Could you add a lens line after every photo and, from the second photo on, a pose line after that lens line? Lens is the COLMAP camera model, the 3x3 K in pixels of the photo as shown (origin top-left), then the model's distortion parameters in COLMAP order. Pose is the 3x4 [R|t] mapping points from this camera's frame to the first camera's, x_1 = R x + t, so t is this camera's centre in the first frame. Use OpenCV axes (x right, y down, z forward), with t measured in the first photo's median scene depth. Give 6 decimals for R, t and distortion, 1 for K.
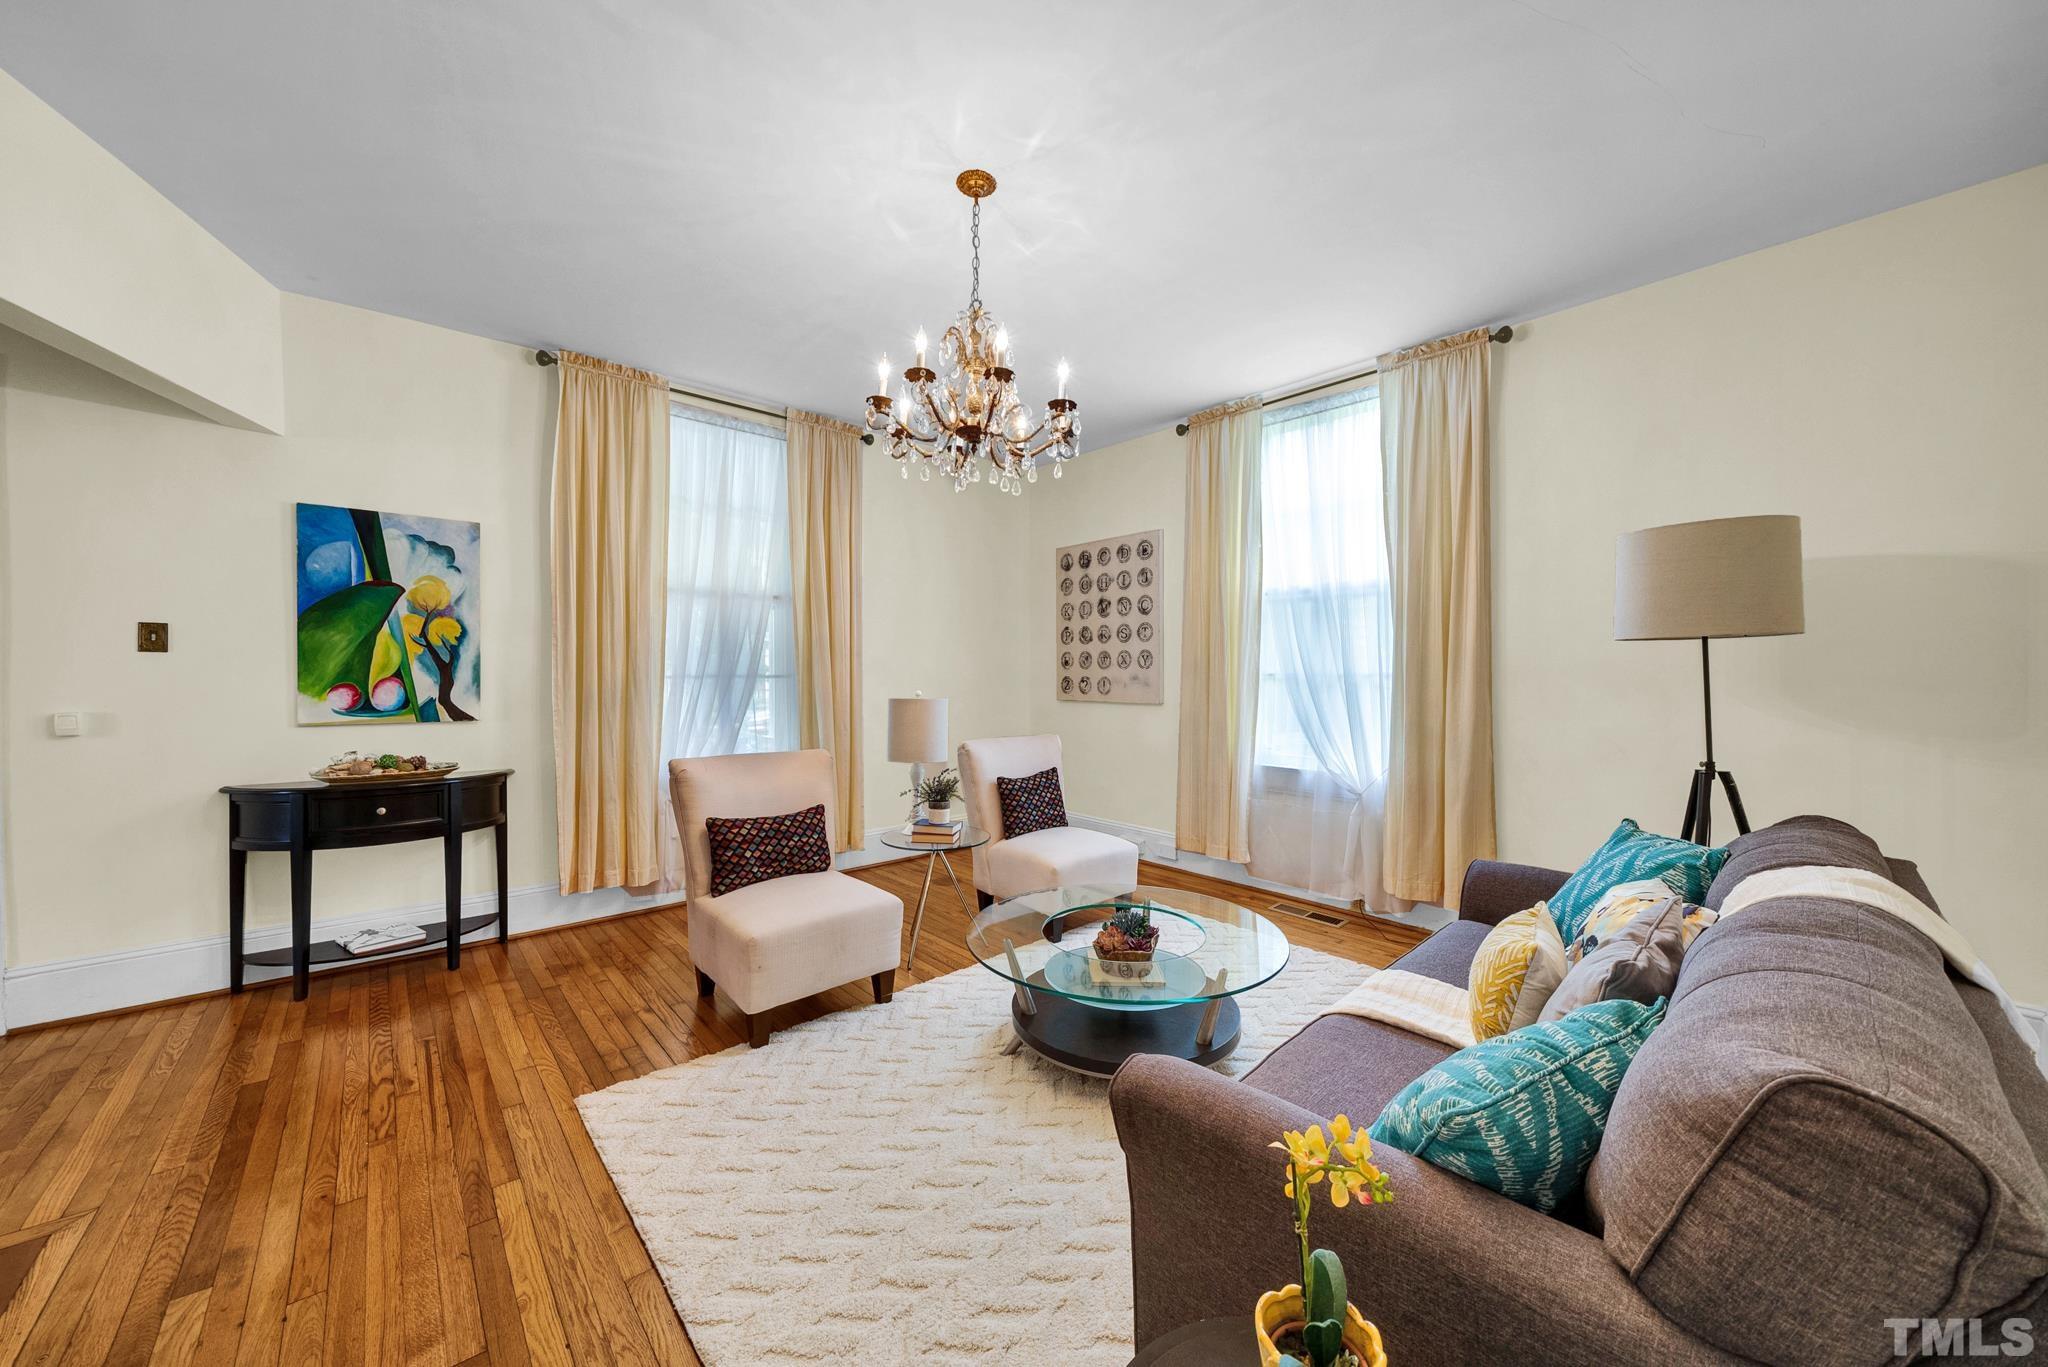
lens RADIAL K [[732.9, 0, 1023.3], [0, 732.9, 687.7], [0, 0, 1]] dist [-0.006297, -0.000451]
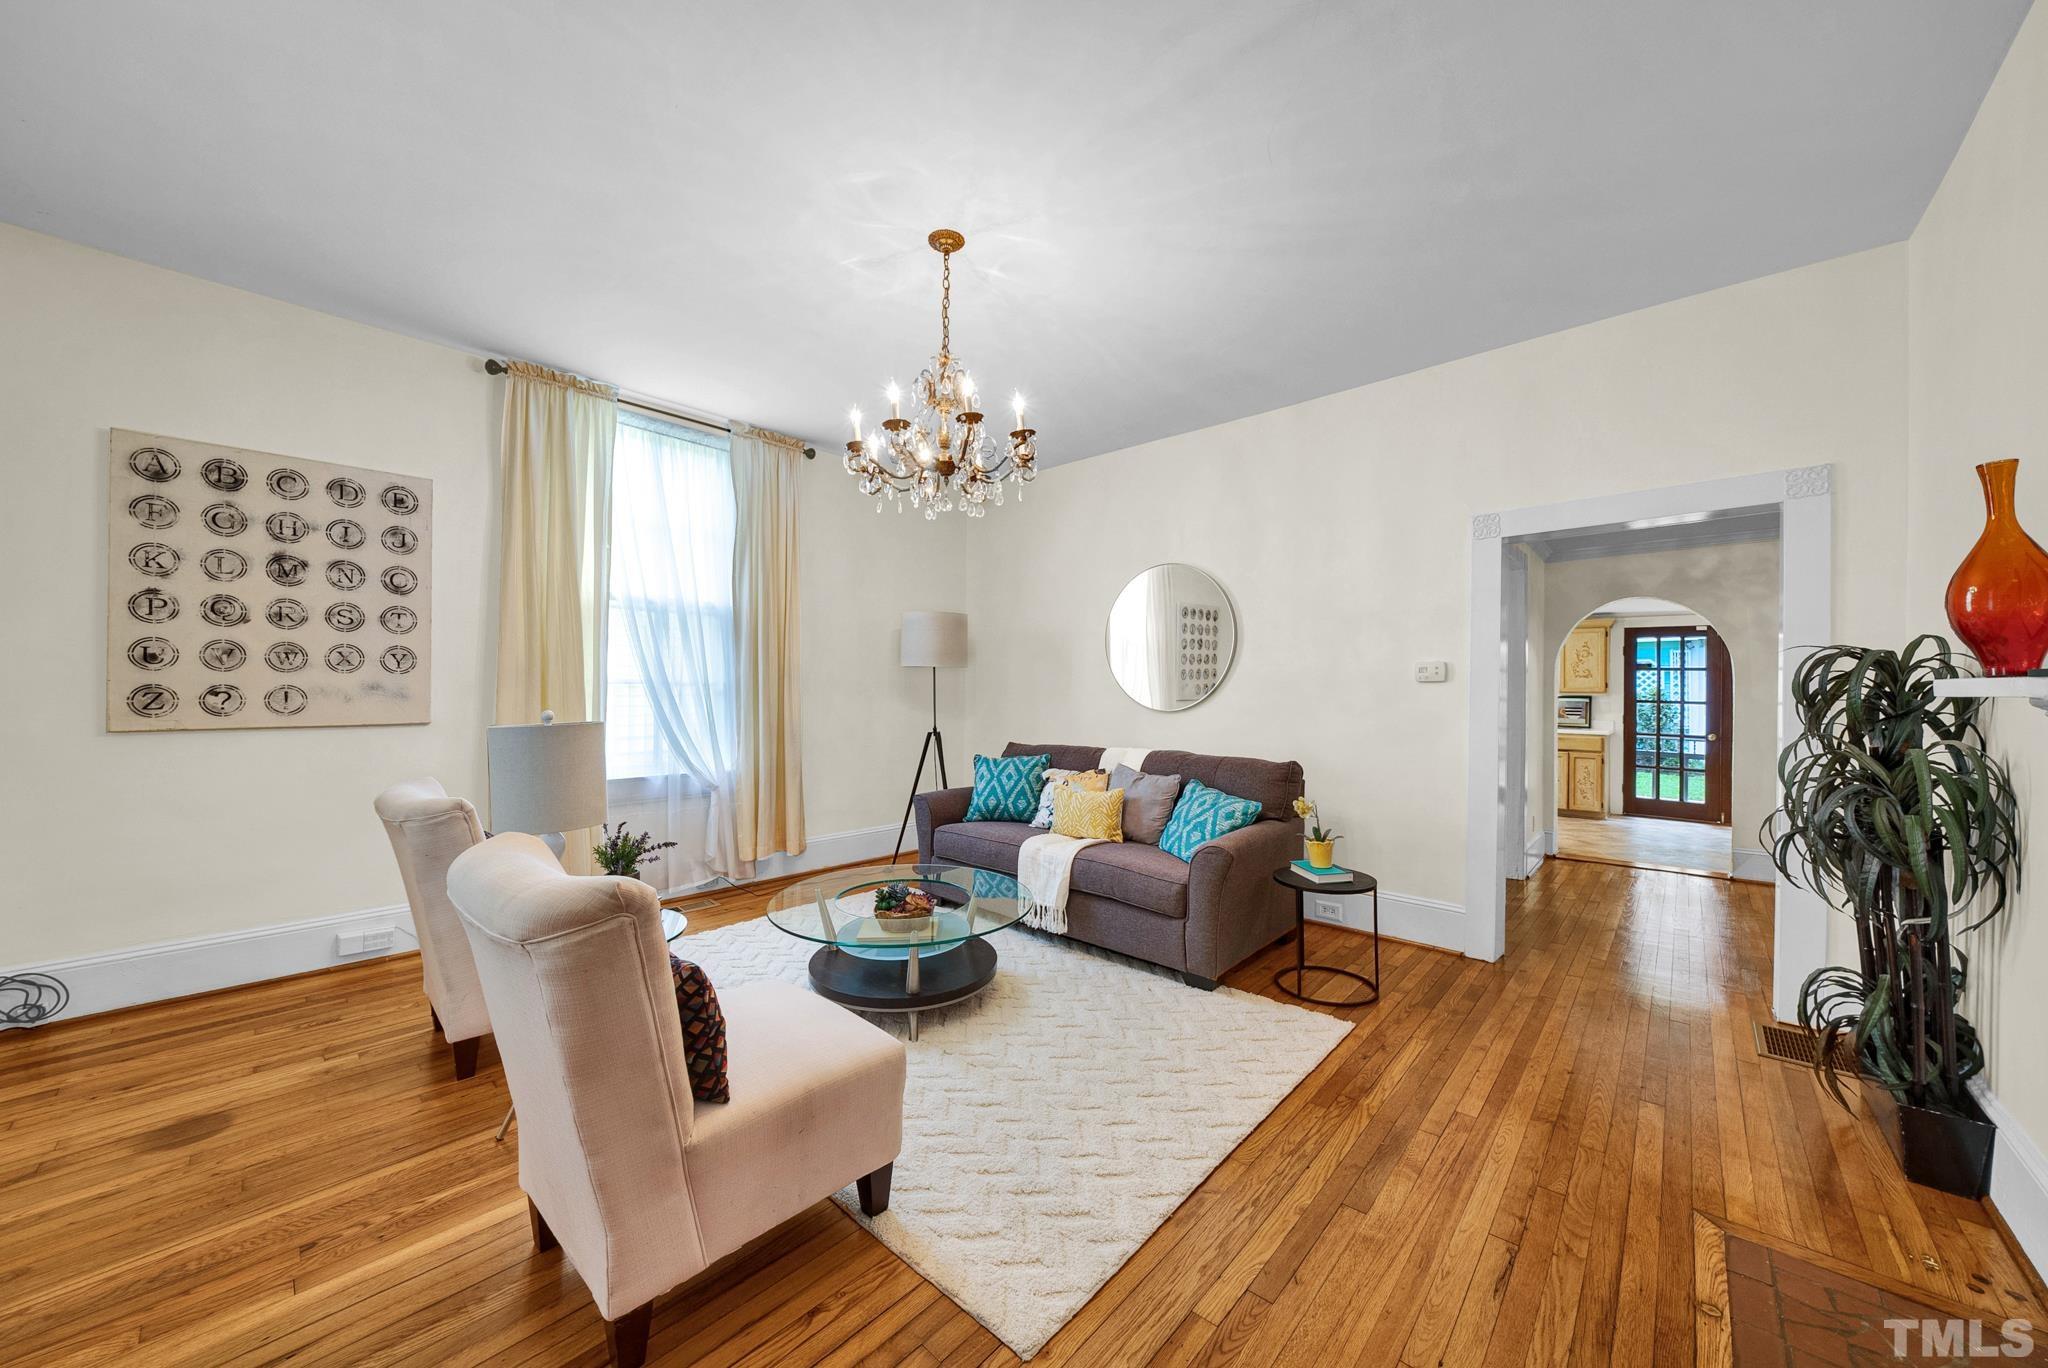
lens RADIAL K [[732.9, 0, 1026.0], [0, 732.9, 684.9], [0, 0, 1]] dist [-0.006297, -0.000451]
pose [[-0.107004, -0.000987, 0.994258, -0.564202], [0.011305, 0.999934, 0.002209, -0.009915], [-0.994194, 0.011476, -0.106986, 0.481951]]
